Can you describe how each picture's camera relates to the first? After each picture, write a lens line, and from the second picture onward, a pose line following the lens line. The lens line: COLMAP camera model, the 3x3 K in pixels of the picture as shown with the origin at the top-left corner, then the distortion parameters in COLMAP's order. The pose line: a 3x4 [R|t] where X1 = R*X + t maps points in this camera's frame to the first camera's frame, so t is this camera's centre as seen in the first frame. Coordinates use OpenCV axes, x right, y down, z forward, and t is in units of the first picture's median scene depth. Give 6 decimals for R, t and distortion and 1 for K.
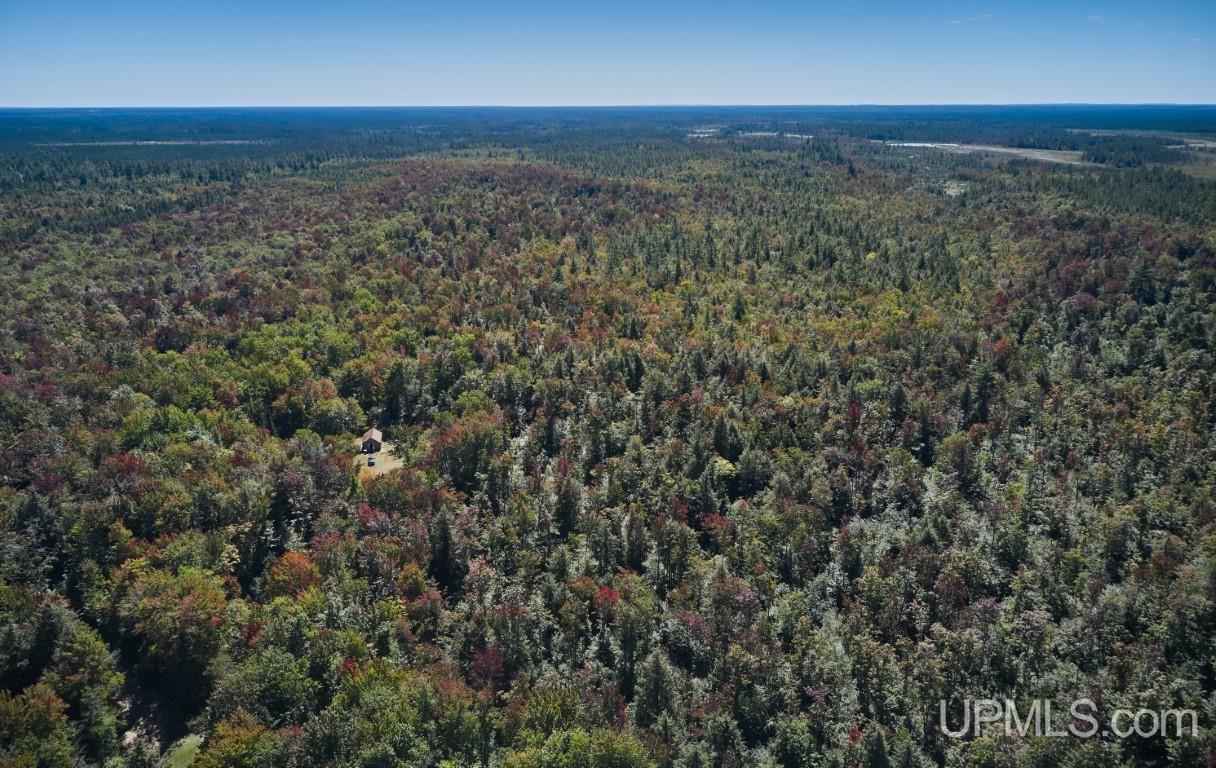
lens RADIAL K [[862.7, 0, 622.2], [0, 862.7, 381.8], [0, 0, 1]] dist [0.001795, 0.006401]
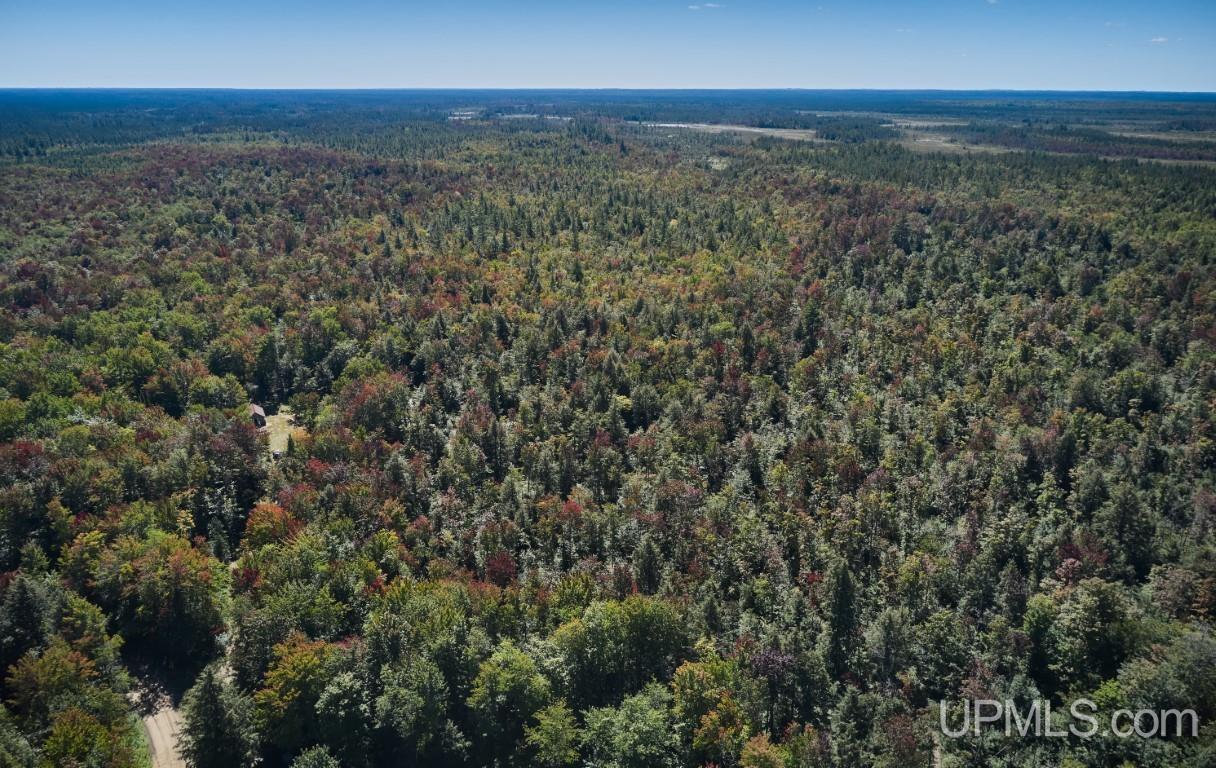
lens RADIAL K [[862.7, 0, 622.2], [0, 862.7, 381.8], [0, 0, 1]] dist [0.001795, 0.006401]
pose [[0.963274, -0.084668, 0.254821, -0.079023], [0.080120, 0.996386, 0.028192, 0.020606], [-0.256287, -0.006741, 0.966577, -0.032809]]
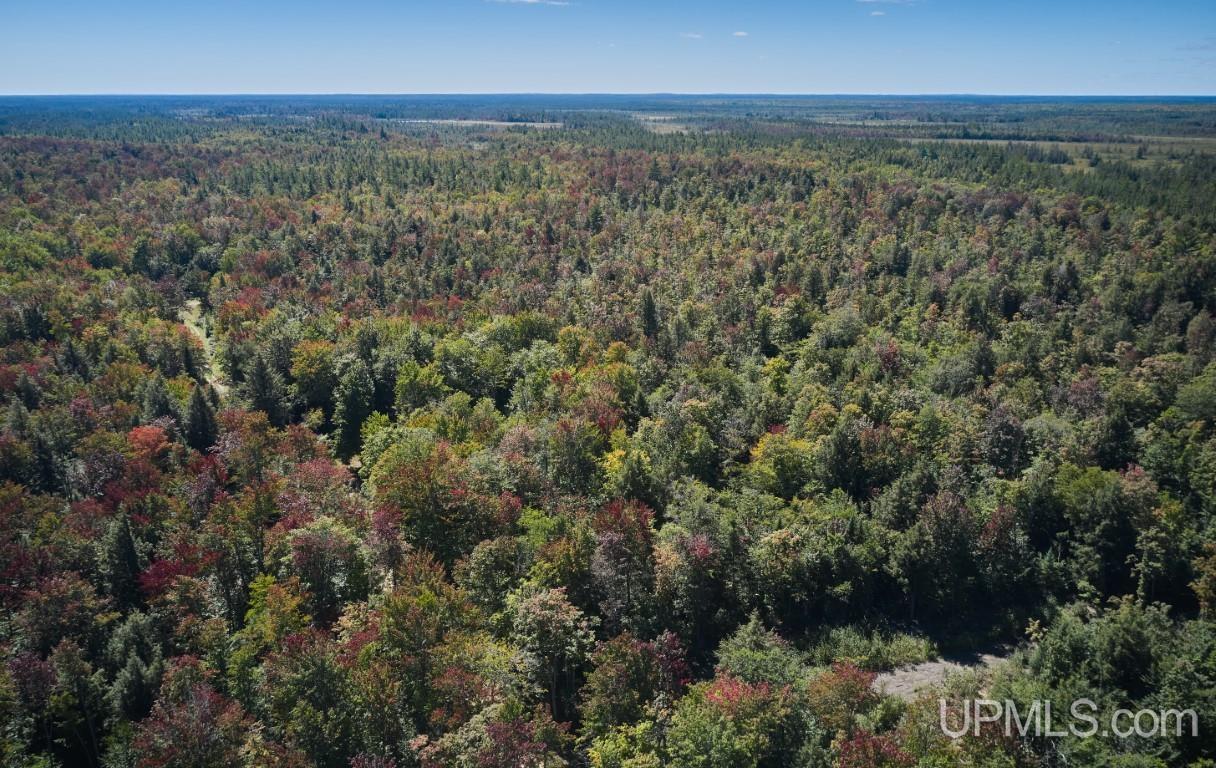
lens RADIAL K [[862.7, 0, 622.2], [0, 862.7, 381.8], [0, 0, 1]] dist [0.001795, 0.006401]
pose [[0.850871, -0.174247, 0.495638, -0.197711], [0.166815, 0.984184, 0.059626, 0.123233], [-0.498188, 0.031946, 0.866480, -0.175775]]
